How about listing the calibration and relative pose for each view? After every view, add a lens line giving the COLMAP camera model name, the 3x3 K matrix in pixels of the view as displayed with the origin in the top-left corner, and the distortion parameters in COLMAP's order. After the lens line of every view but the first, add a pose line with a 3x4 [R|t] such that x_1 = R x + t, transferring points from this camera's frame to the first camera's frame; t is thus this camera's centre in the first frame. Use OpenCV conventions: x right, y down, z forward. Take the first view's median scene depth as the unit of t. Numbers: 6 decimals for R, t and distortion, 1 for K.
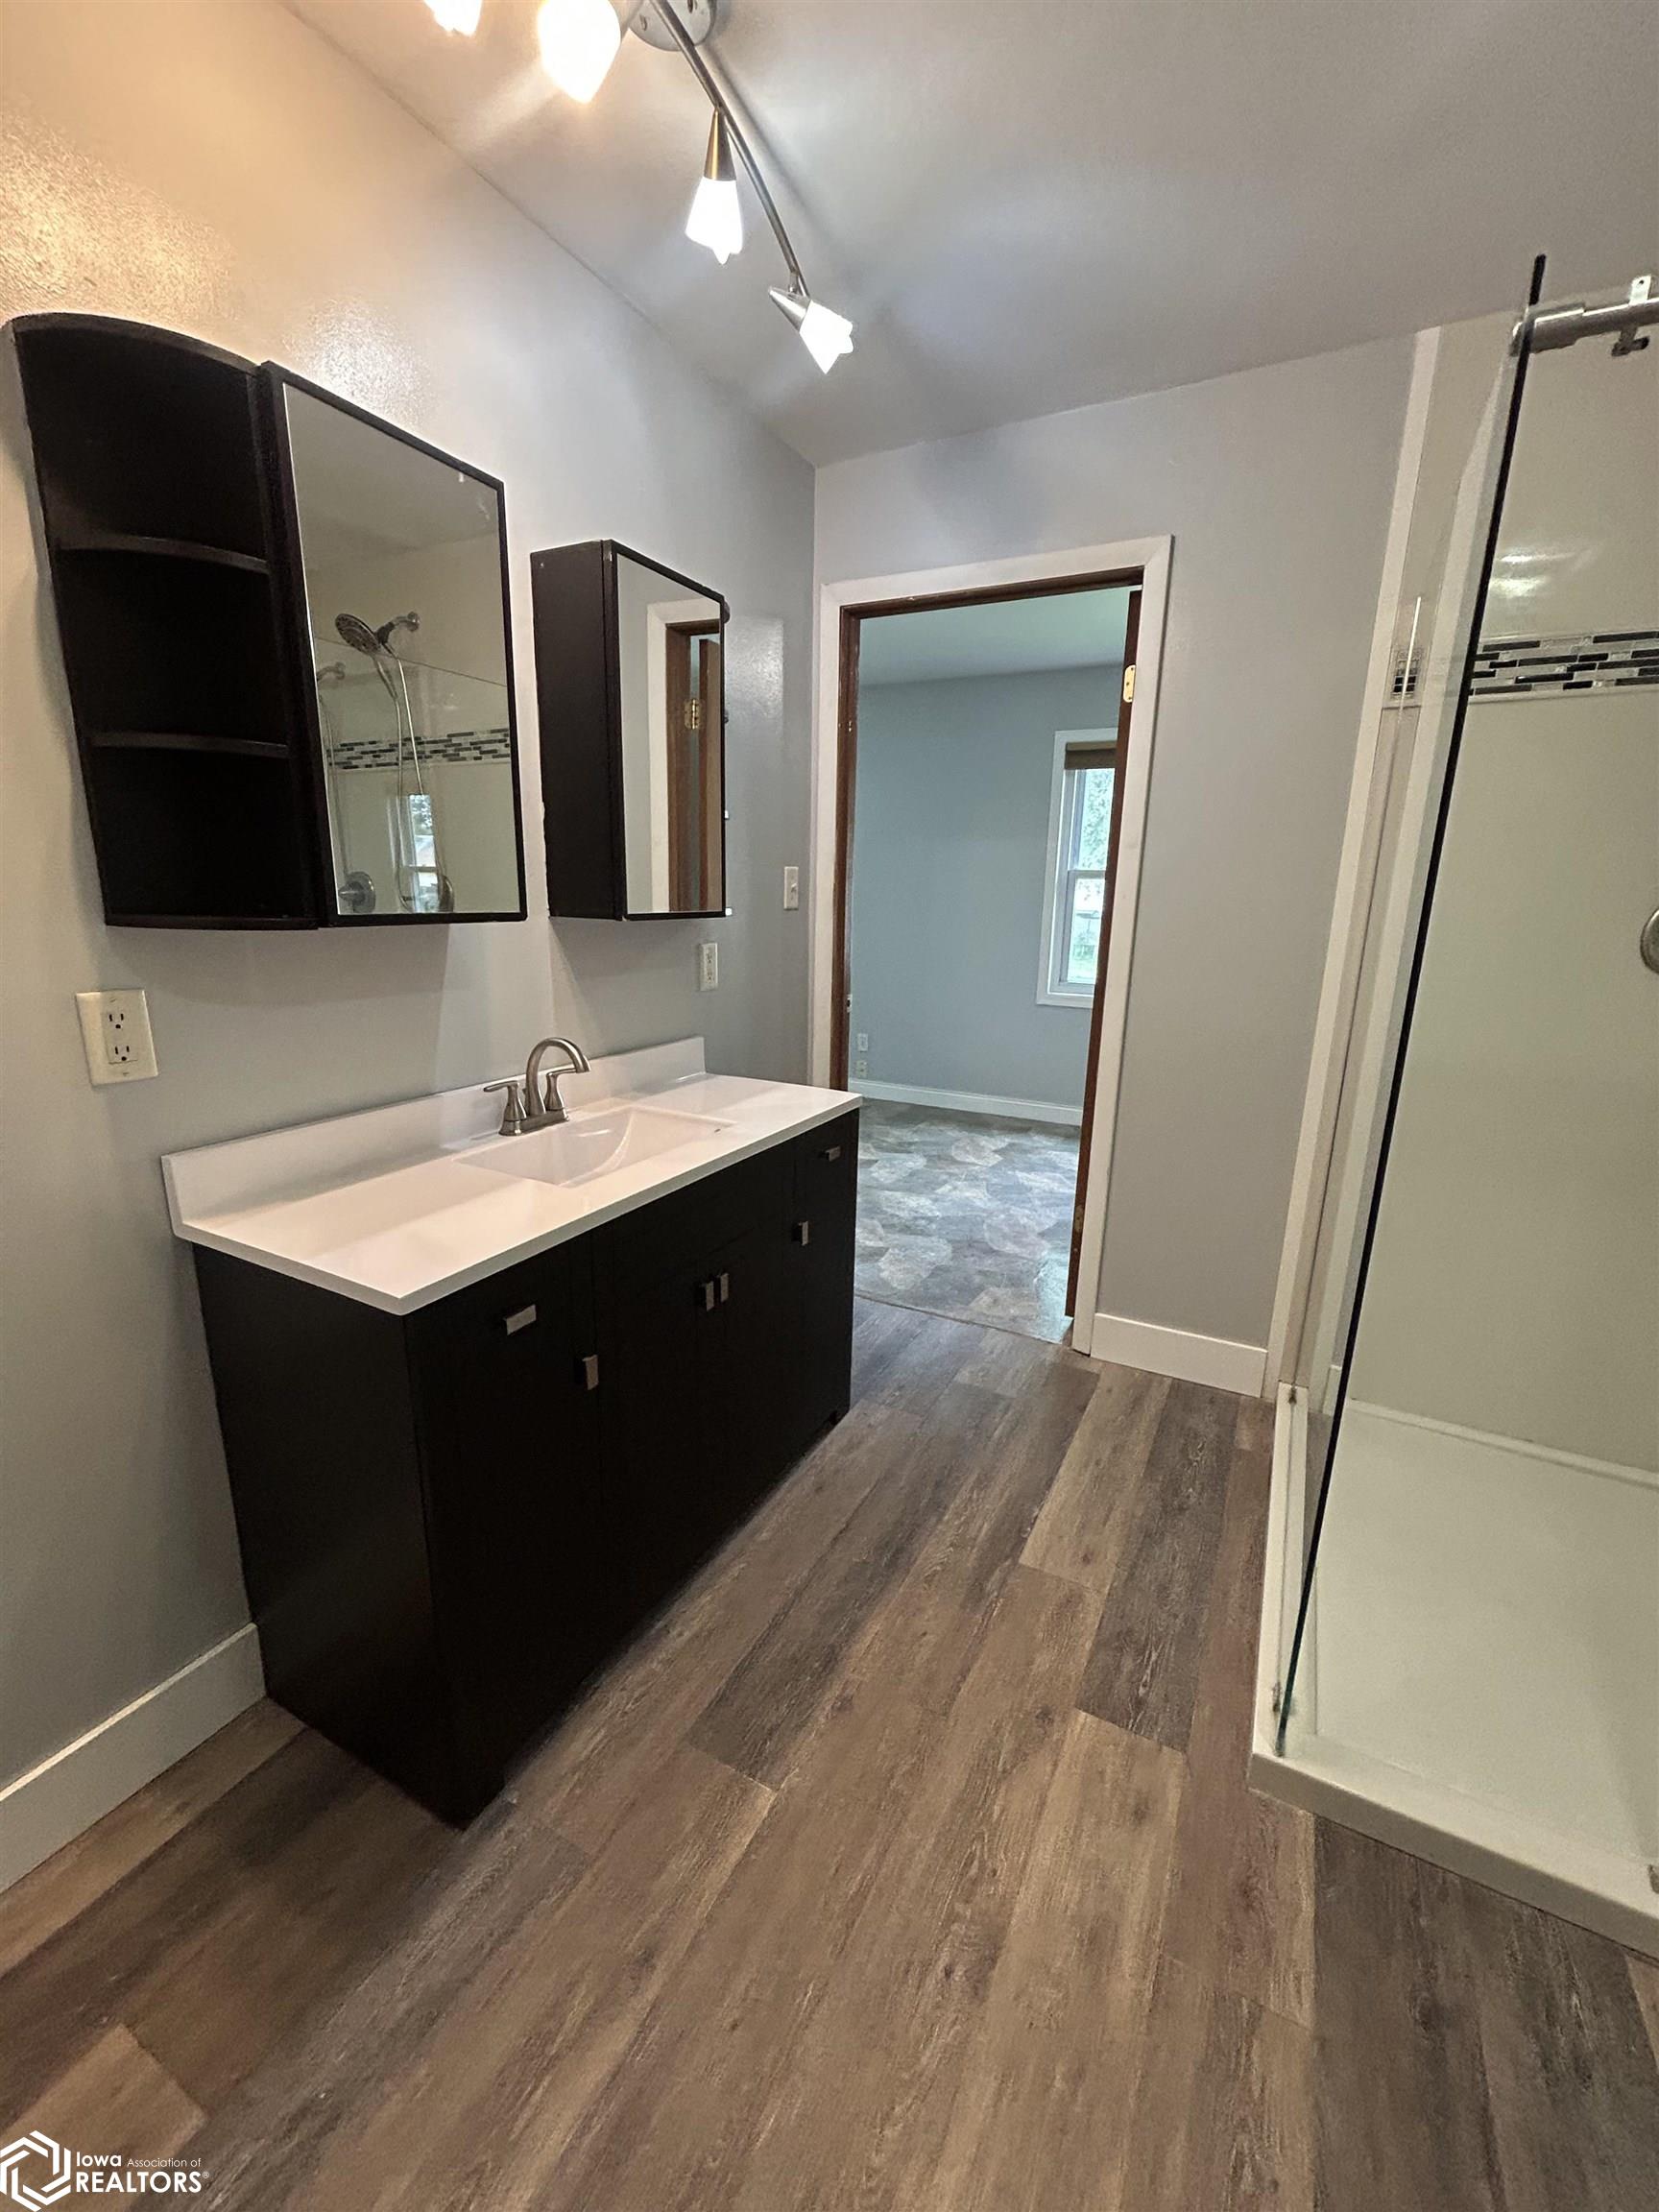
lens RADIAL K [[900.7, 0, 826.8], [0, 900.7, 1102.6], [0, 0, 1]] dist [-0.001554, 0.001300]
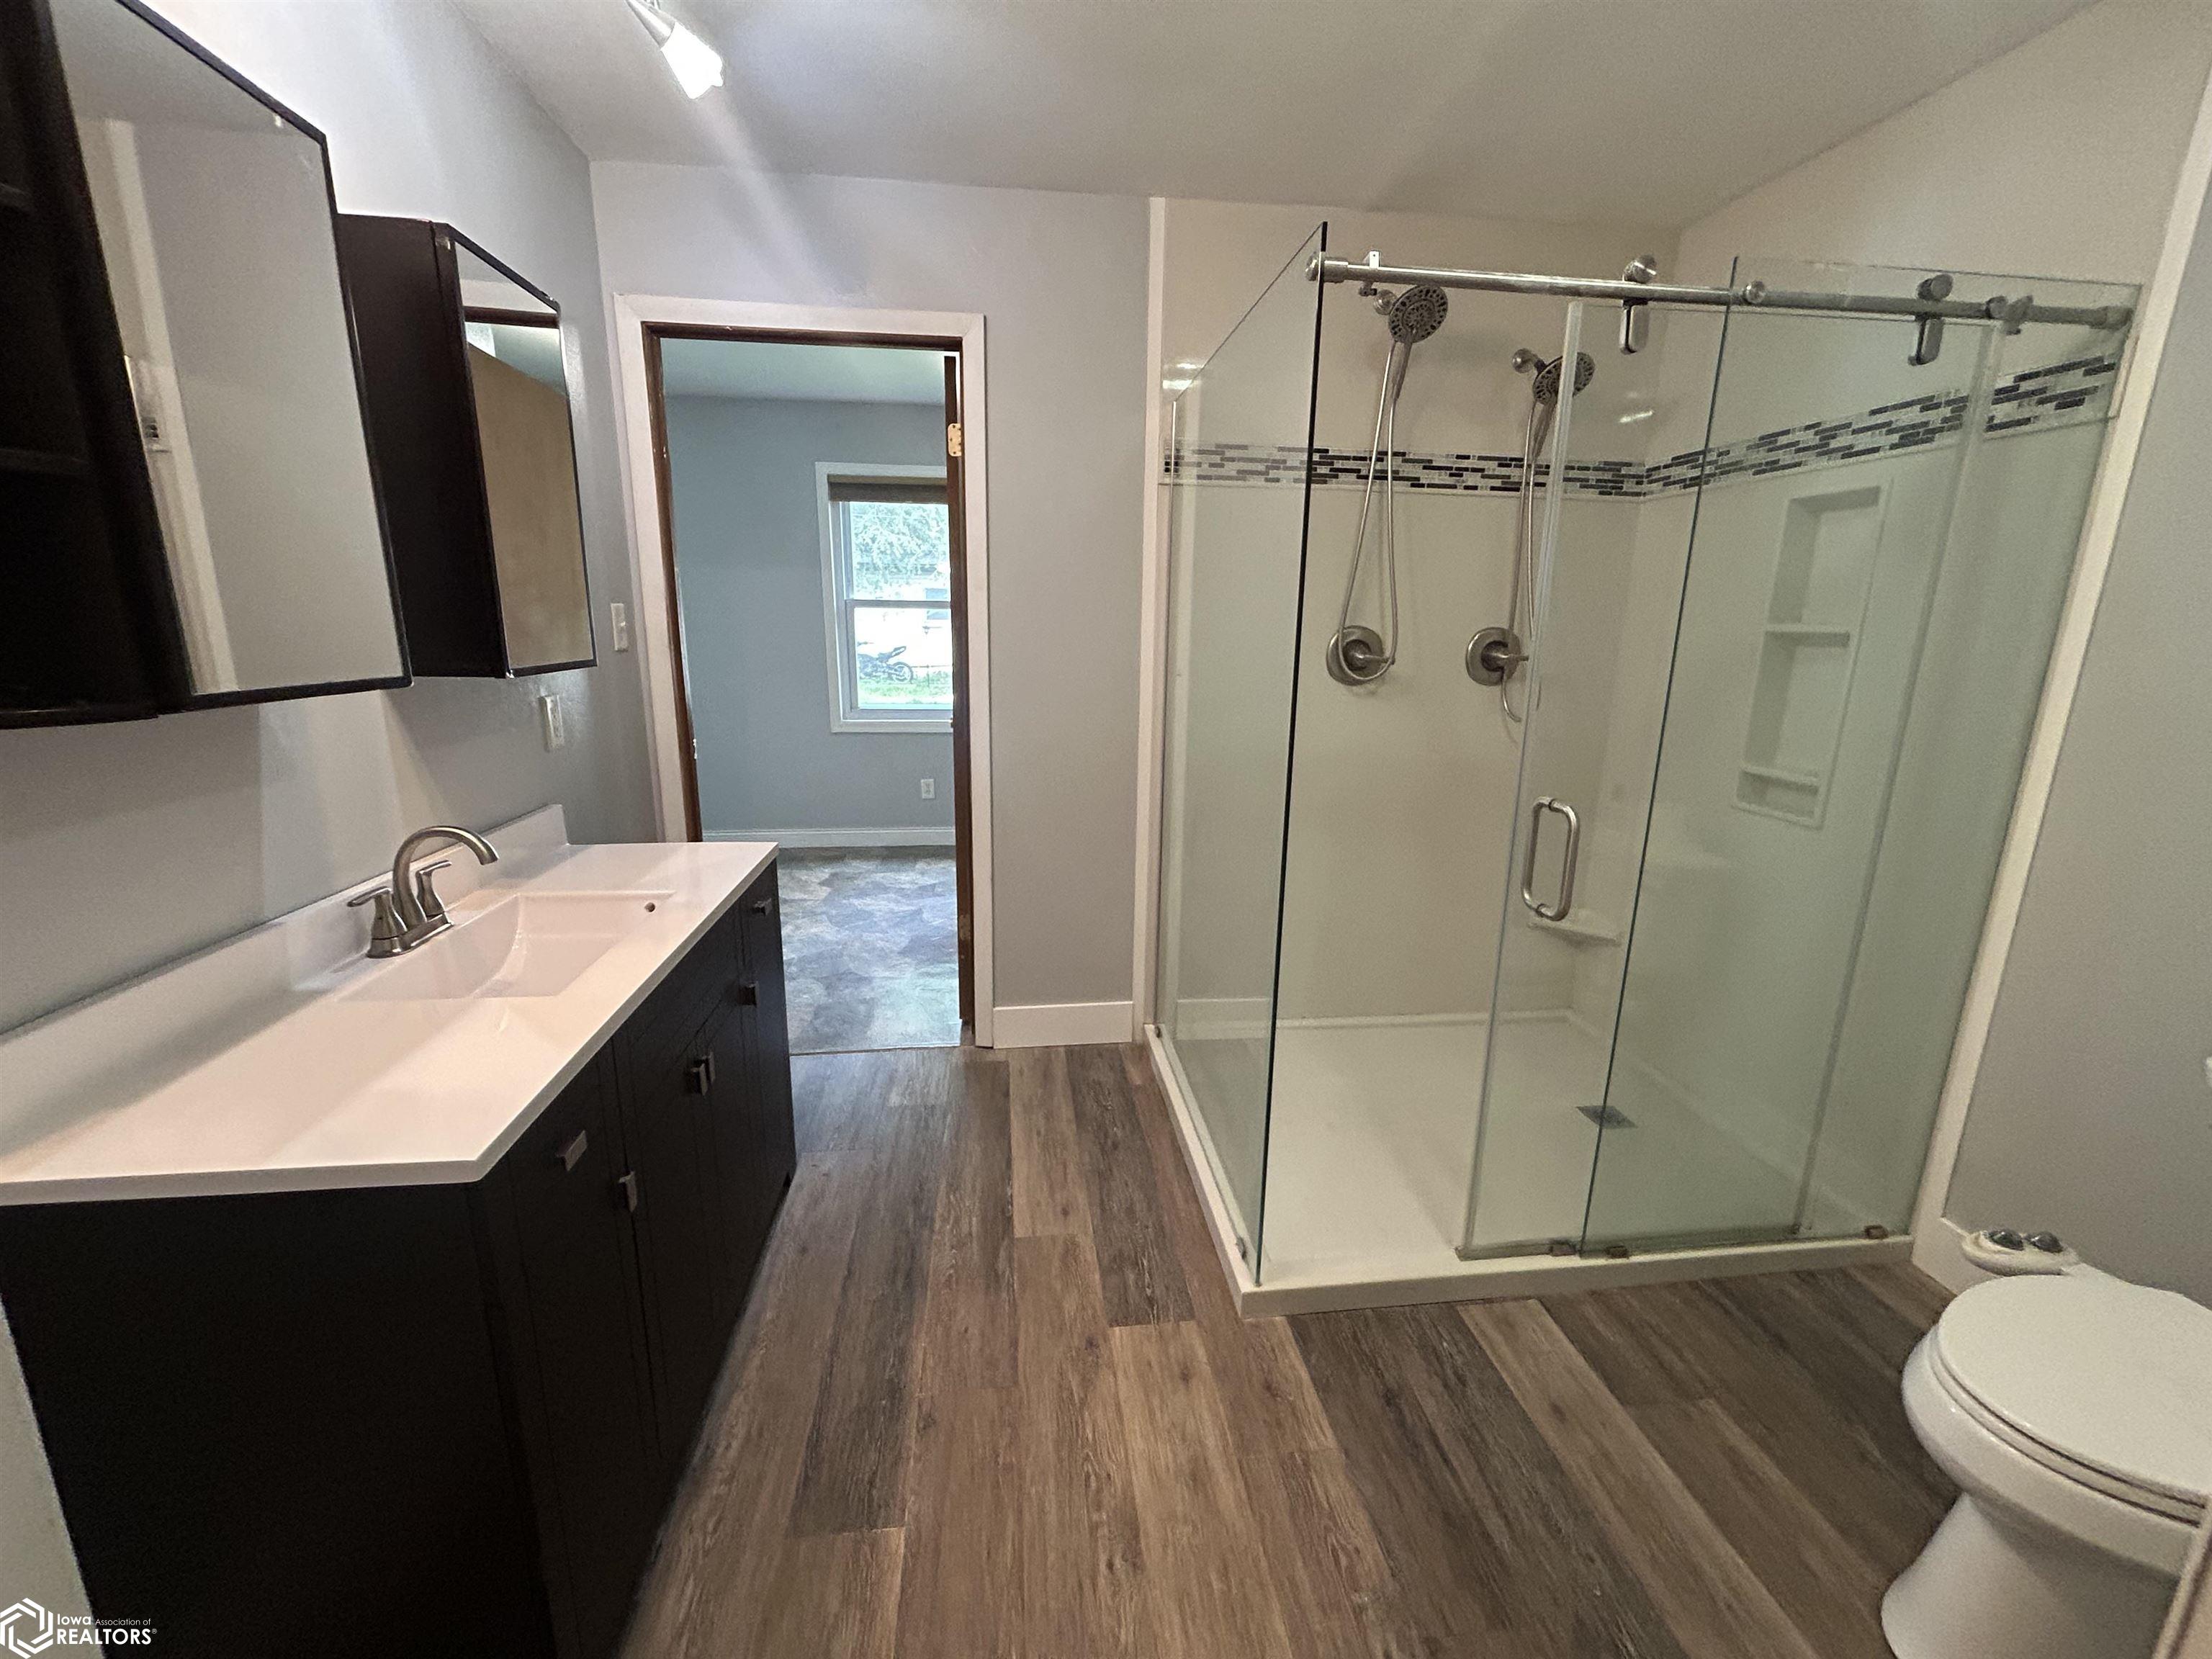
lens RADIAL K [[900.7, 0, 1102.7], [0, 900.7, 823.0], [0, 0, 1]] dist [-0.001554, 0.001300]
pose [[0.823015, -0.134507, 0.551864, -0.227673], [0.134852, 0.990050, 0.040198, -0.023715], [-0.551780, 0.041336, 0.832964, -0.004885]]
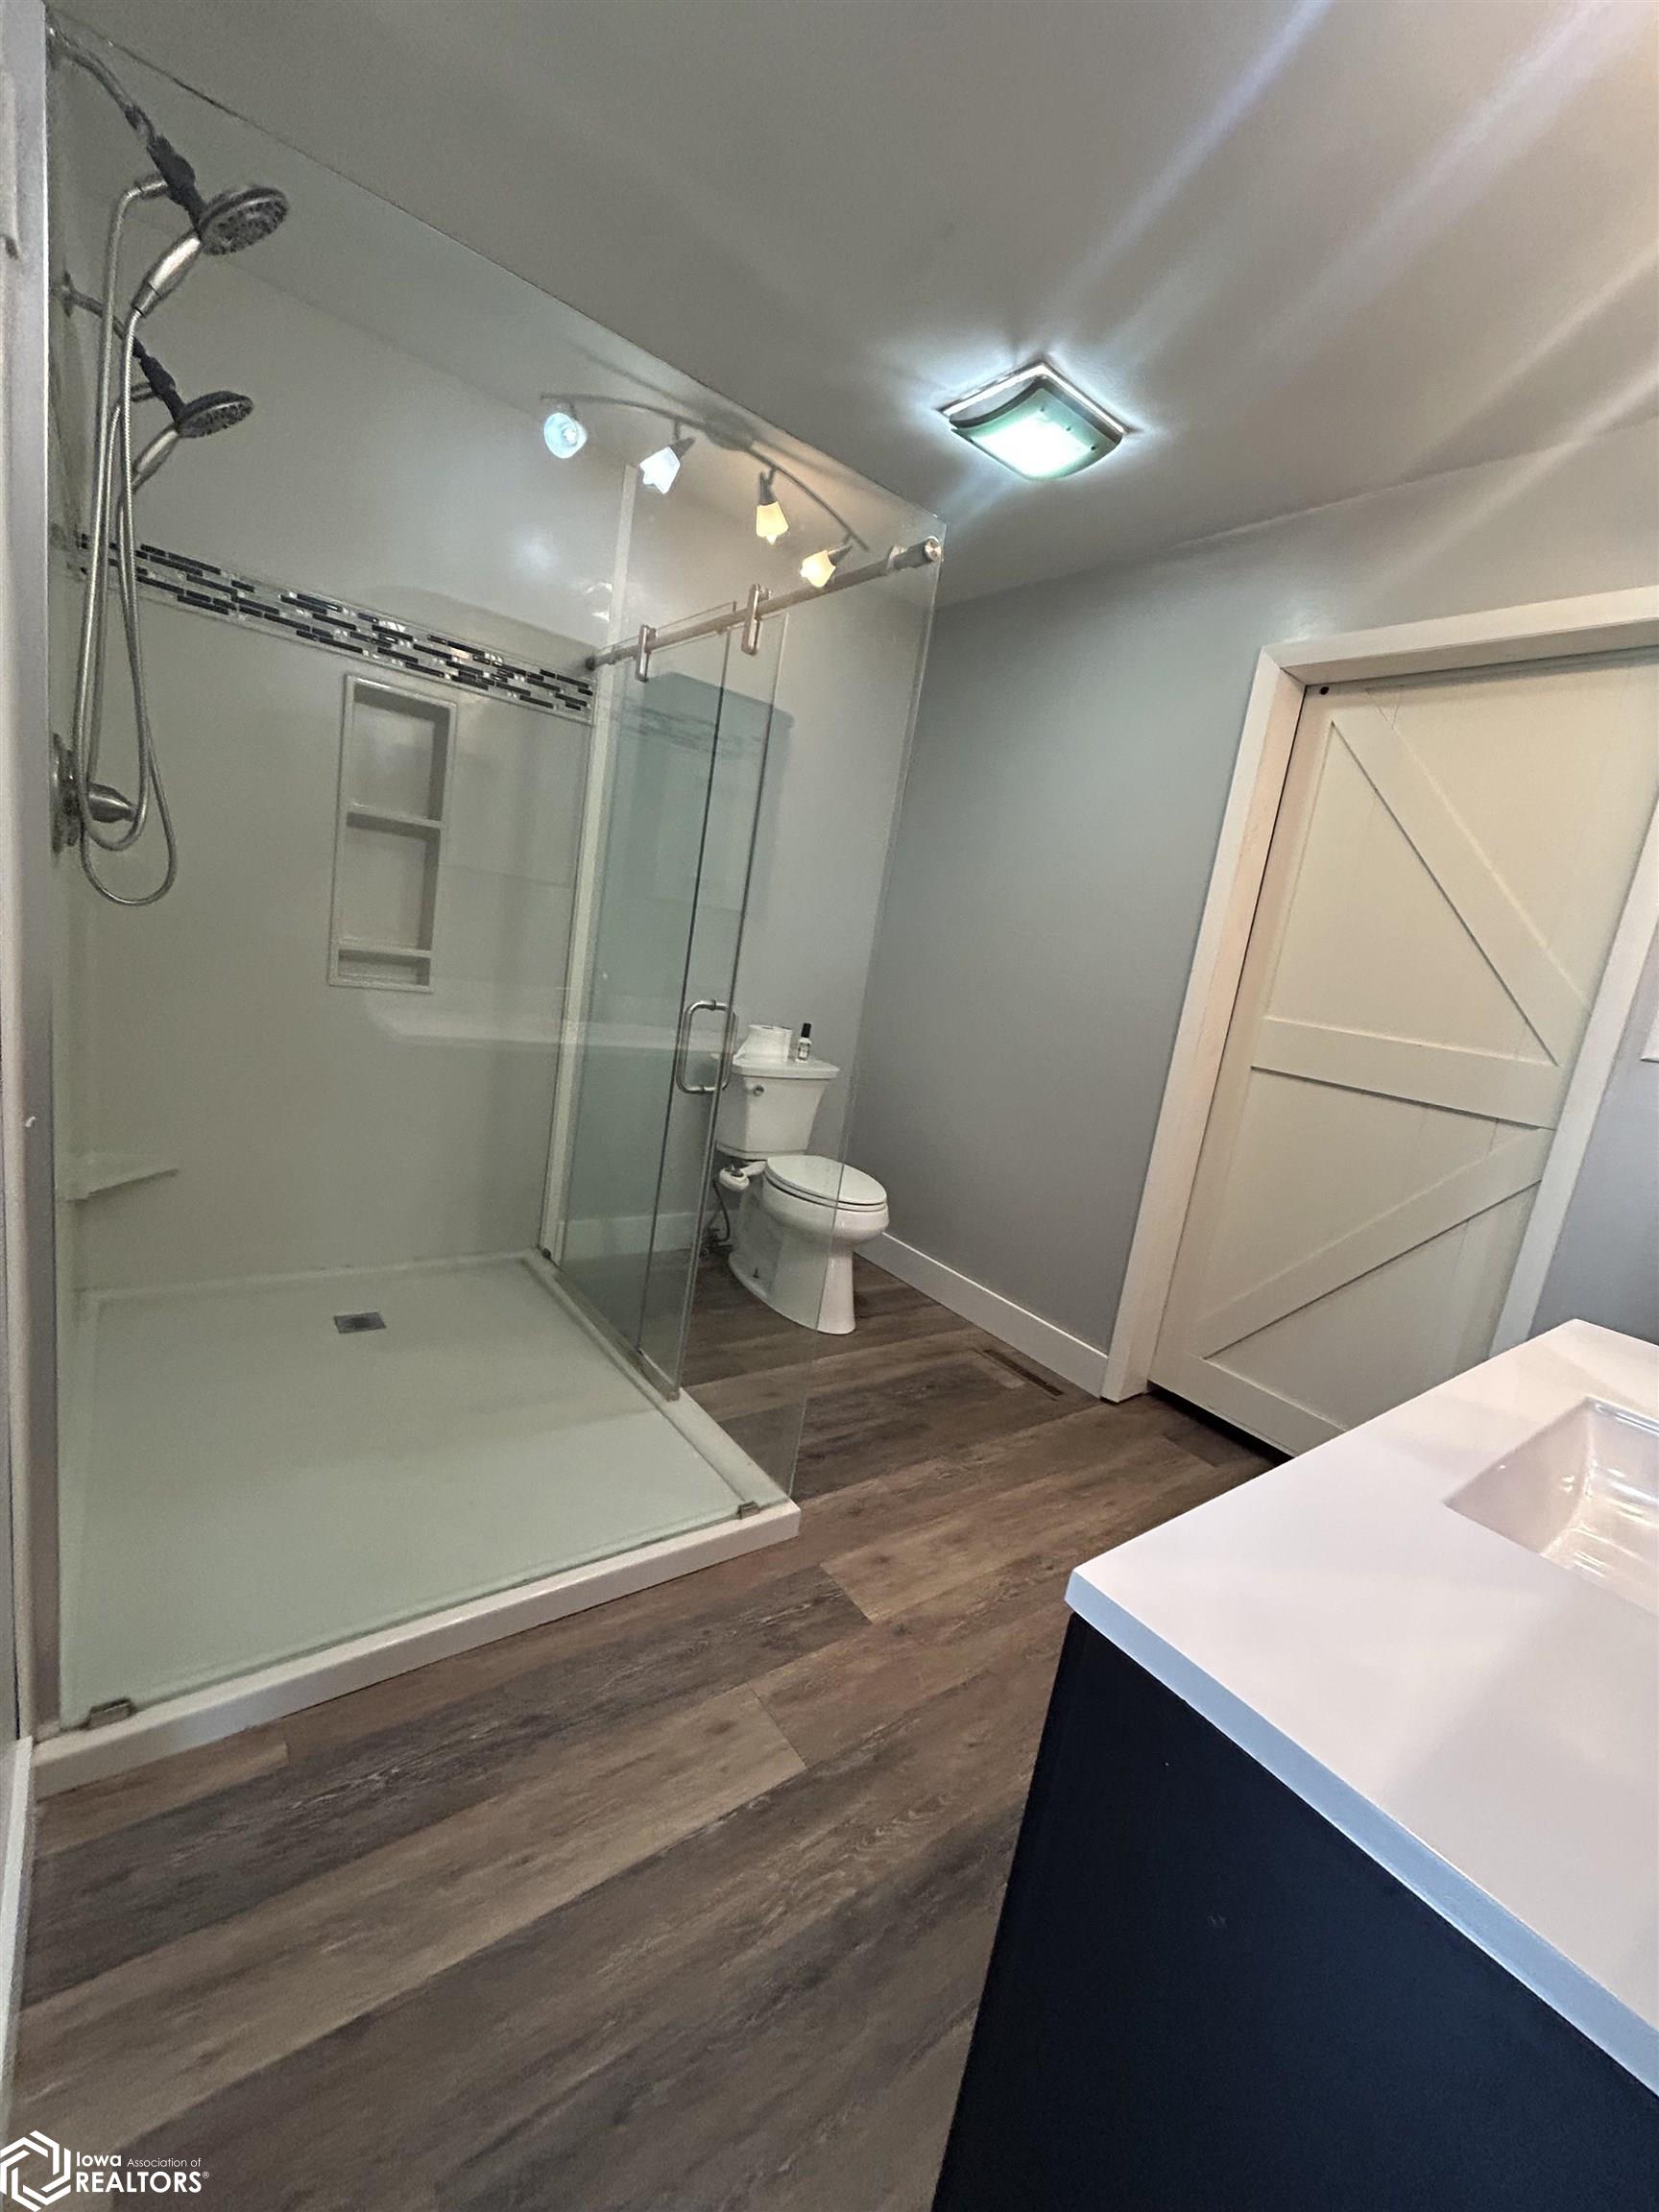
lens RADIAL K [[900.7, 0, 833.4], [0, 900.7, 1102.0], [0, 0, 1]] dist [-0.001554, 0.001300]
pose [[-0.893907, -0.236398, 0.380850, 0.035759], [-0.073624, 0.915524, 0.395470, -0.279105], [-0.442165, 0.325473, -0.835797, 1.350366]]
